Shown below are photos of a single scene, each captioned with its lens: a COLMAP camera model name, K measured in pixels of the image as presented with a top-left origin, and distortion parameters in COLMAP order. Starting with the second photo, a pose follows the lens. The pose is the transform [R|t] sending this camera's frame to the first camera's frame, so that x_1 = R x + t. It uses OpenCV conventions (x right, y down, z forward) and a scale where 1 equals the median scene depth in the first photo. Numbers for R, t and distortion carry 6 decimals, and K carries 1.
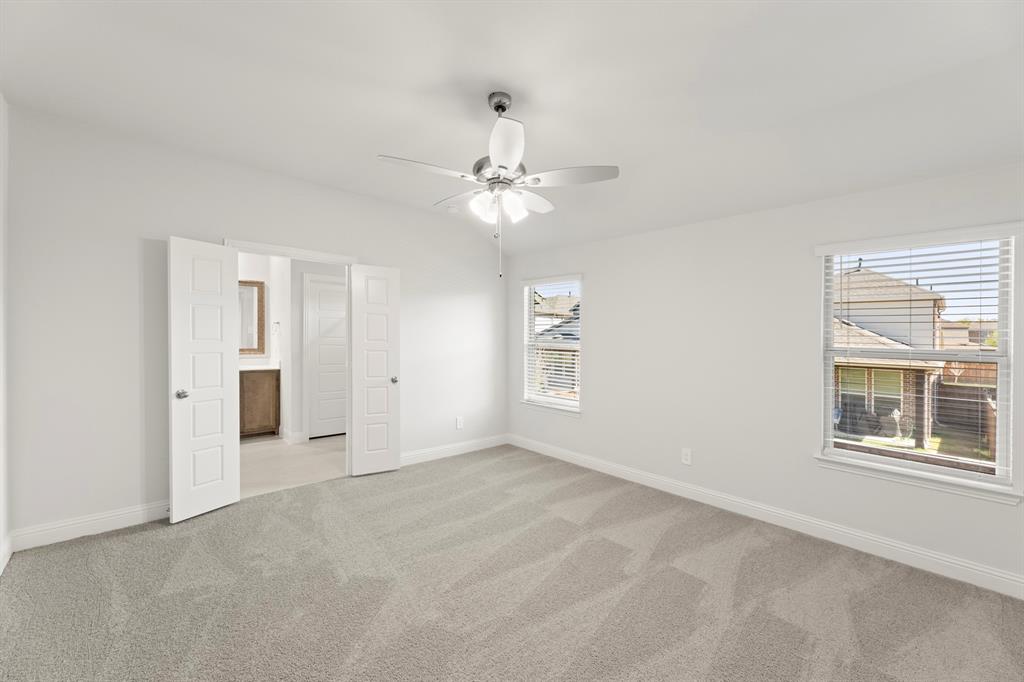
lens RADIAL K [[411.4, 0, 506.1], [0, 411.4, 338.4], [0, 0, 1]] dist [0.000003, -0.000238]
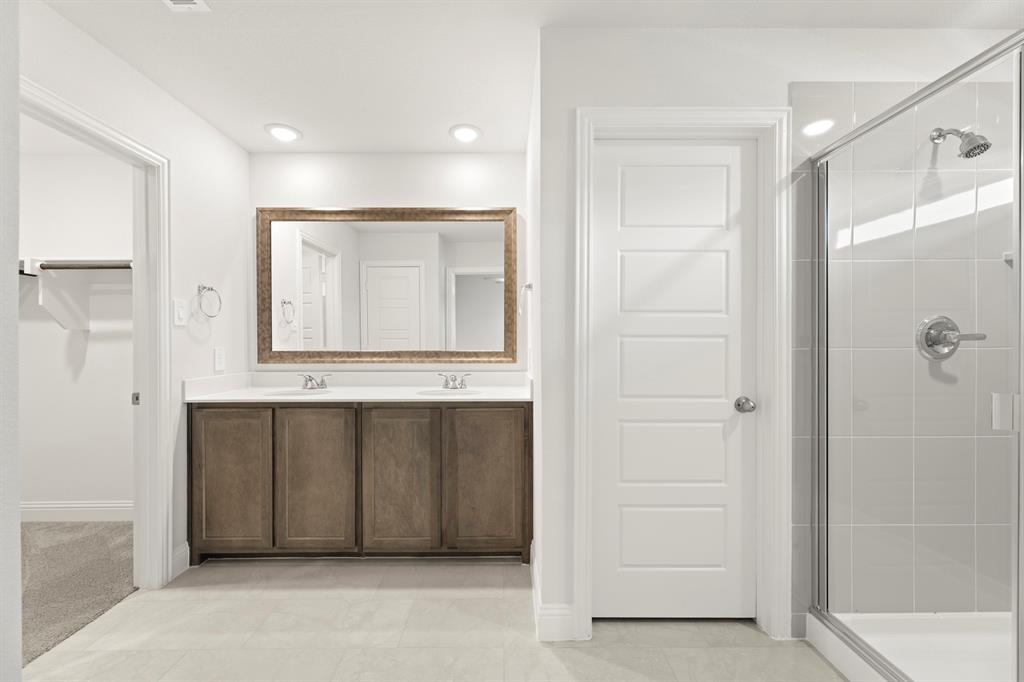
lens RADIAL K [[411.4, 0, 506.1], [0, 411.4, 338.4], [0, 0, 1]] dist [0.000003, -0.000238]
pose [[0.741054, -0.012158, -0.671336, -0.295536], [-0.005827, 0.999682, -0.024537, 0.022700], [0.671421, 0.022095, 0.740747, 0.679259]]
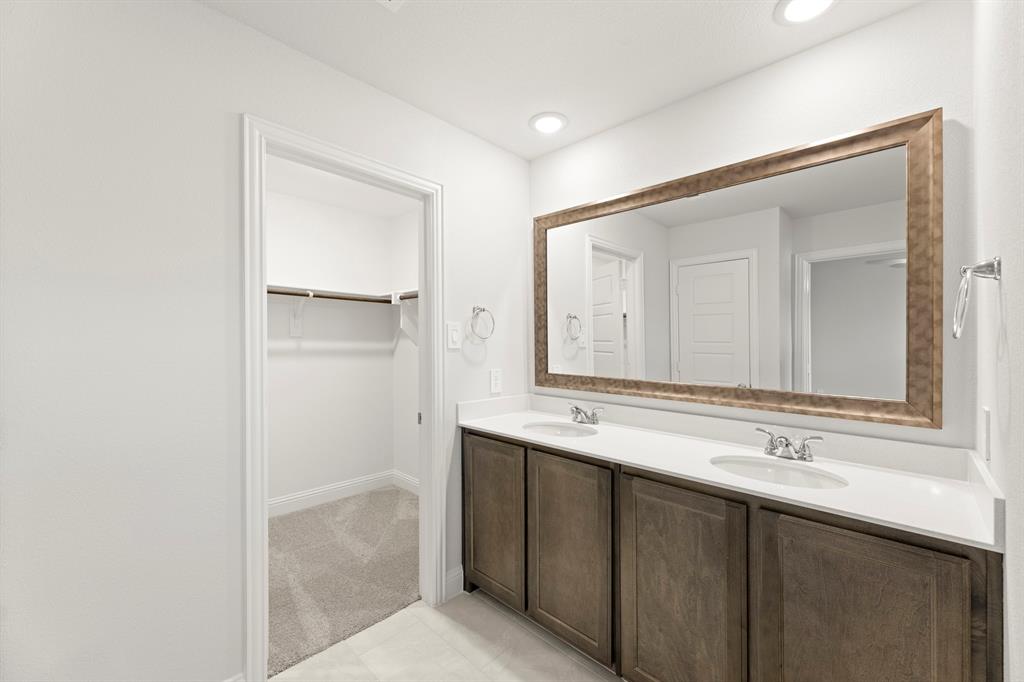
lens RADIAL K [[411.4, 0, 506.1], [0, 411.4, 338.4], [0, 0, 1]] dist [0.000003, -0.000238]
pose [[0.054420, -0.016000, -0.998390, -0.394161], [-0.027664, 0.999464, -0.017525, -0.001708], [0.998135, 0.028573, 0.053948, 0.788811]]
